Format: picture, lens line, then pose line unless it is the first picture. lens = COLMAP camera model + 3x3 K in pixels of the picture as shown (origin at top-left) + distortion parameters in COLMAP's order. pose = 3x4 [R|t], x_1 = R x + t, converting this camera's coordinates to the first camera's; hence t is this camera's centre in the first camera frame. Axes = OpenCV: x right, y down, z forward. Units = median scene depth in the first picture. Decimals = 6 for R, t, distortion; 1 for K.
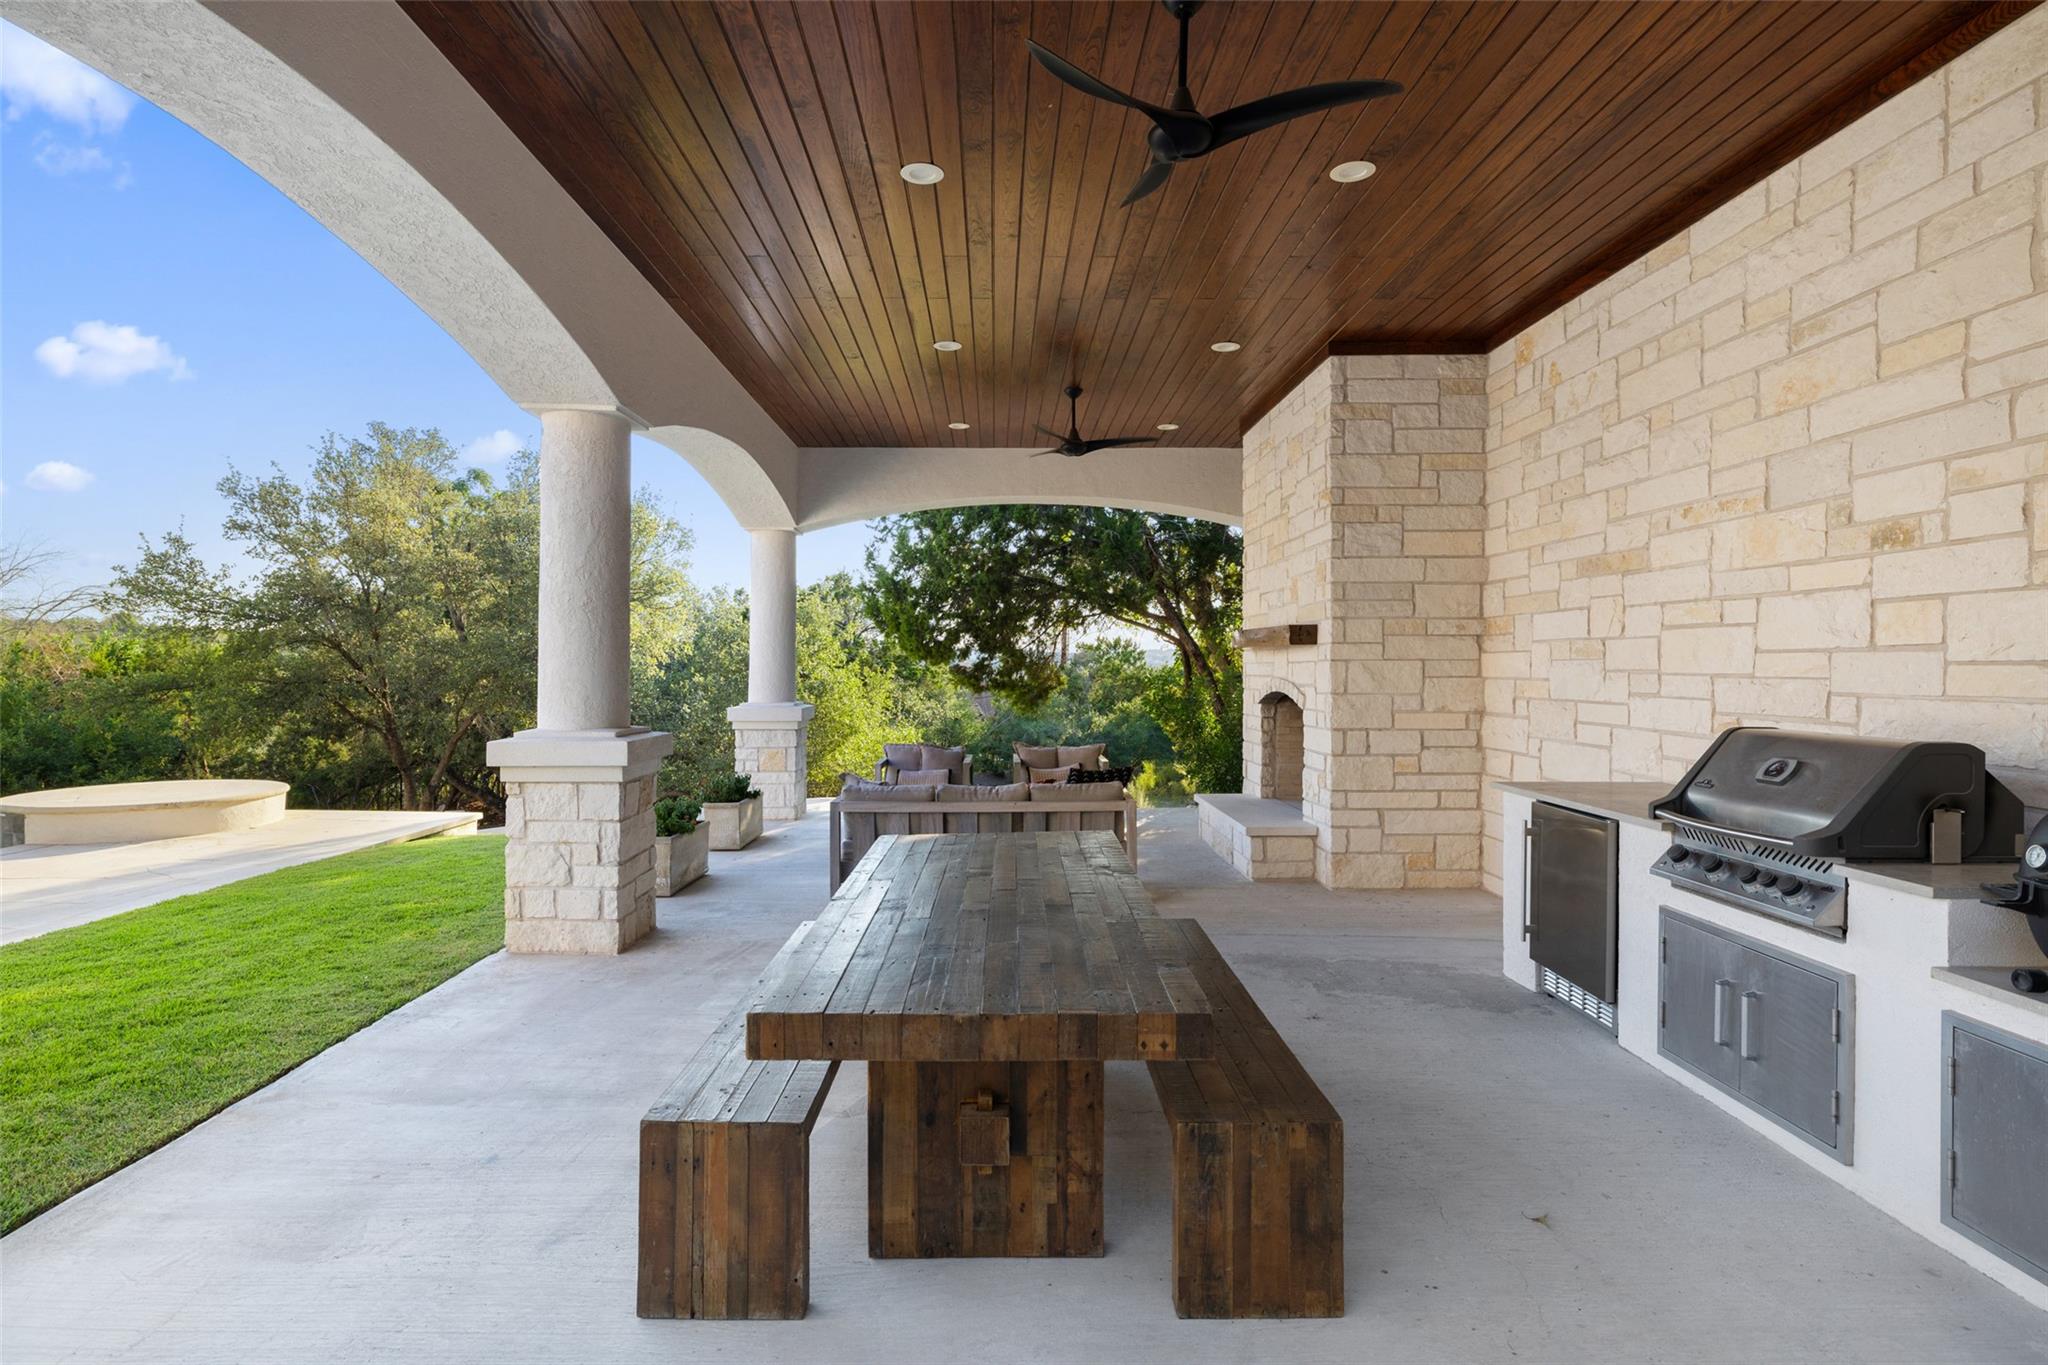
lens RADIAL K [[1046.7, 0, 1024.0], [0, 1046.7, 682.5], [0, 0, 1]] dist [0.000819, 0.000108]
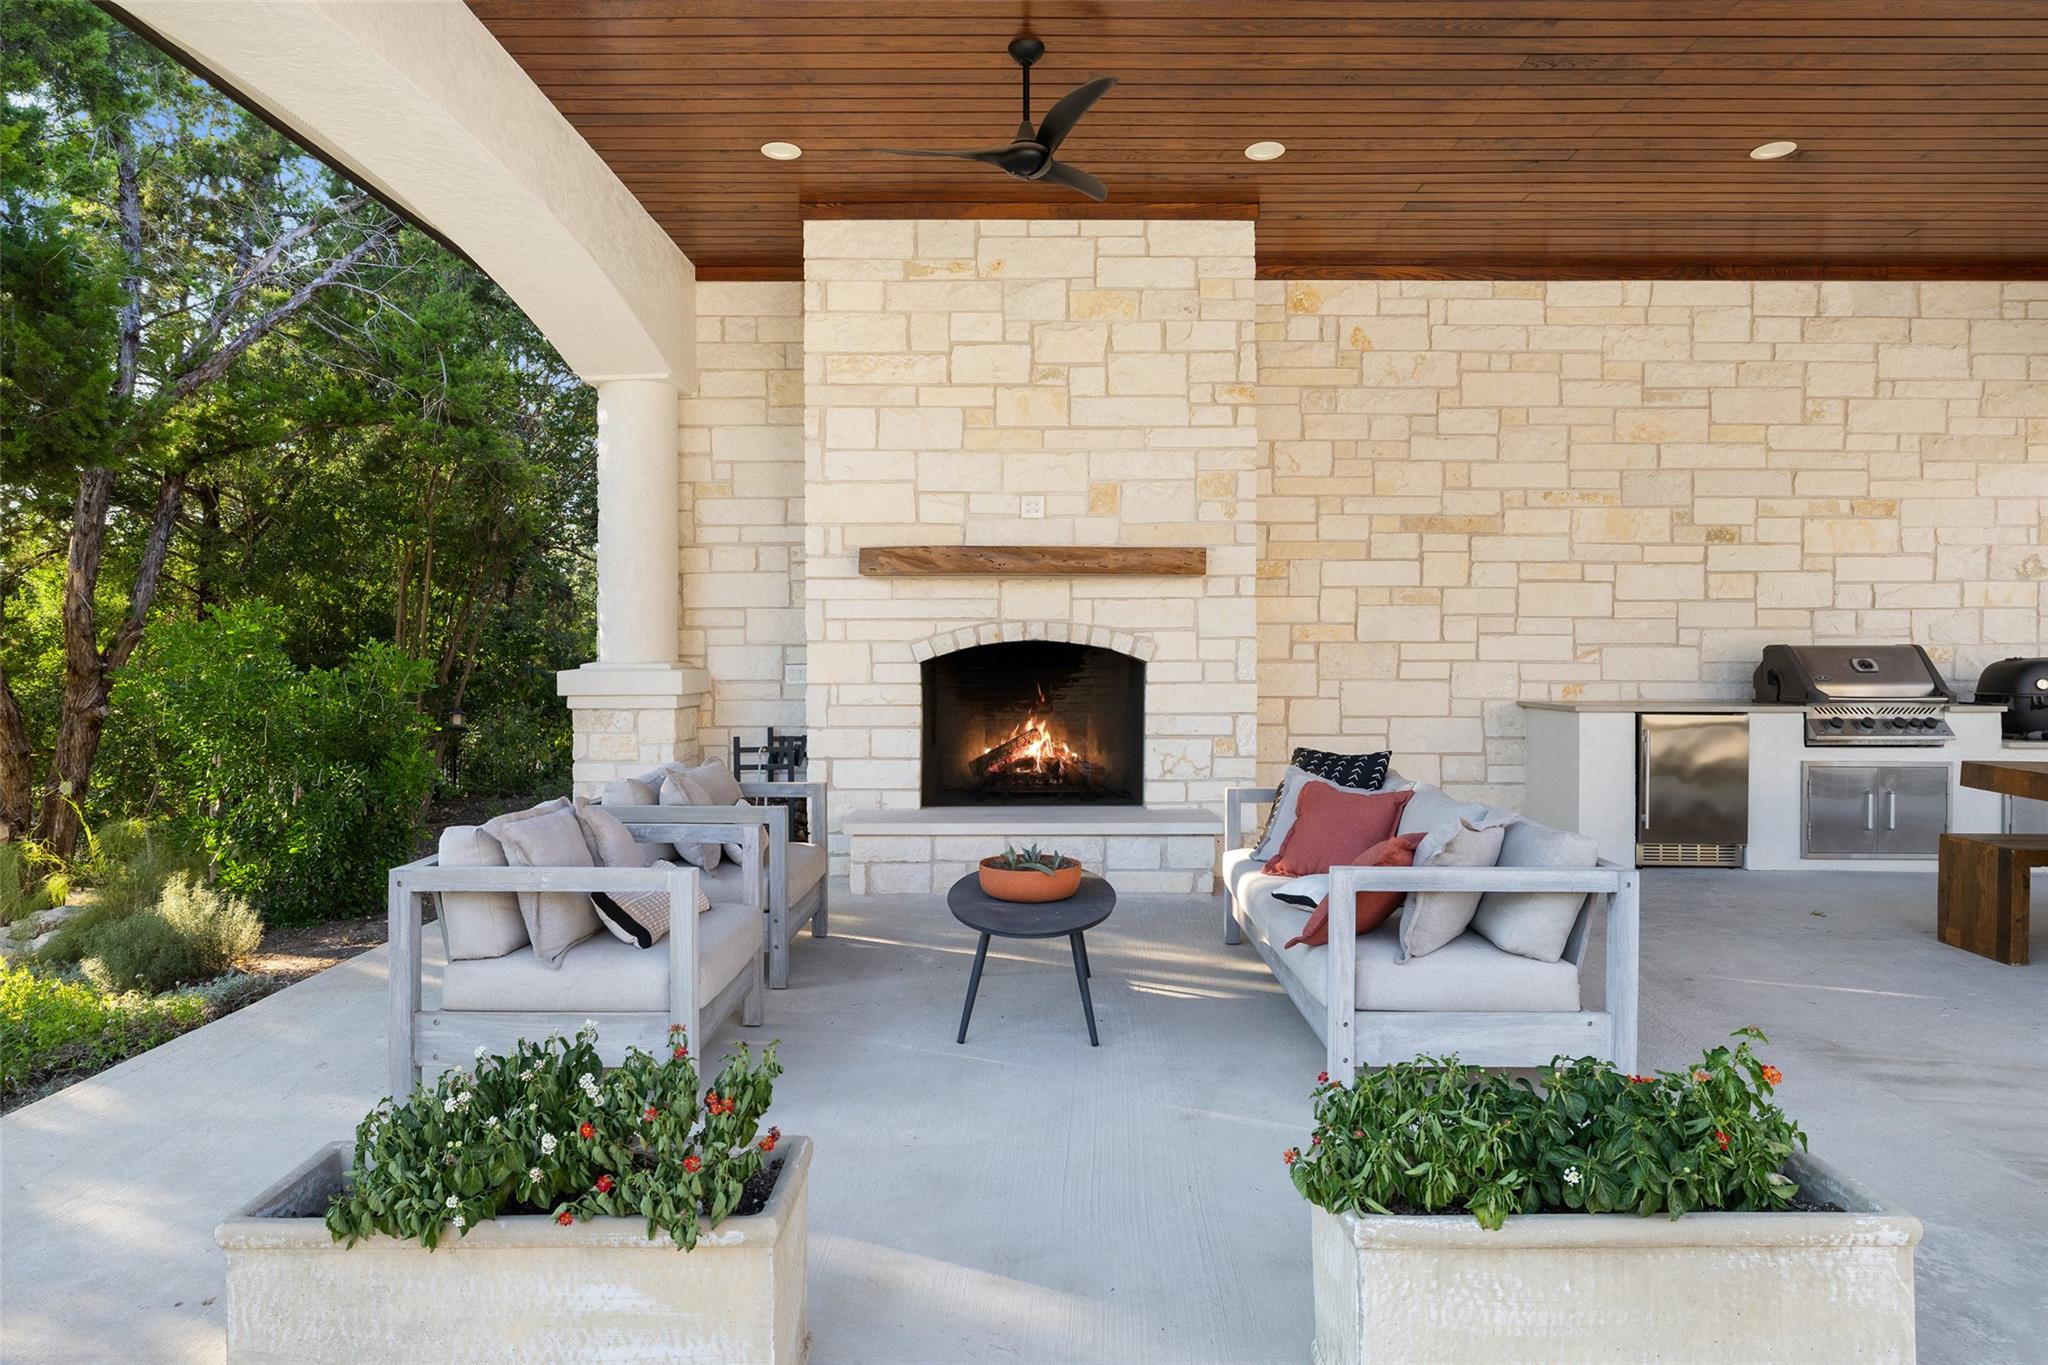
lens RADIAL K [[1175.4, 0, 1024.0], [0, 1175.4, 682.5], [0, 0, 1]] dist [-0.001777, -0.000120]
pose [[0.026593, -0.020869, 0.999428, -0.884853], [0.015649, 0.999668, 0.020458, 0.034902], [-0.999524, 0.015096, 0.026911, 1.627639]]
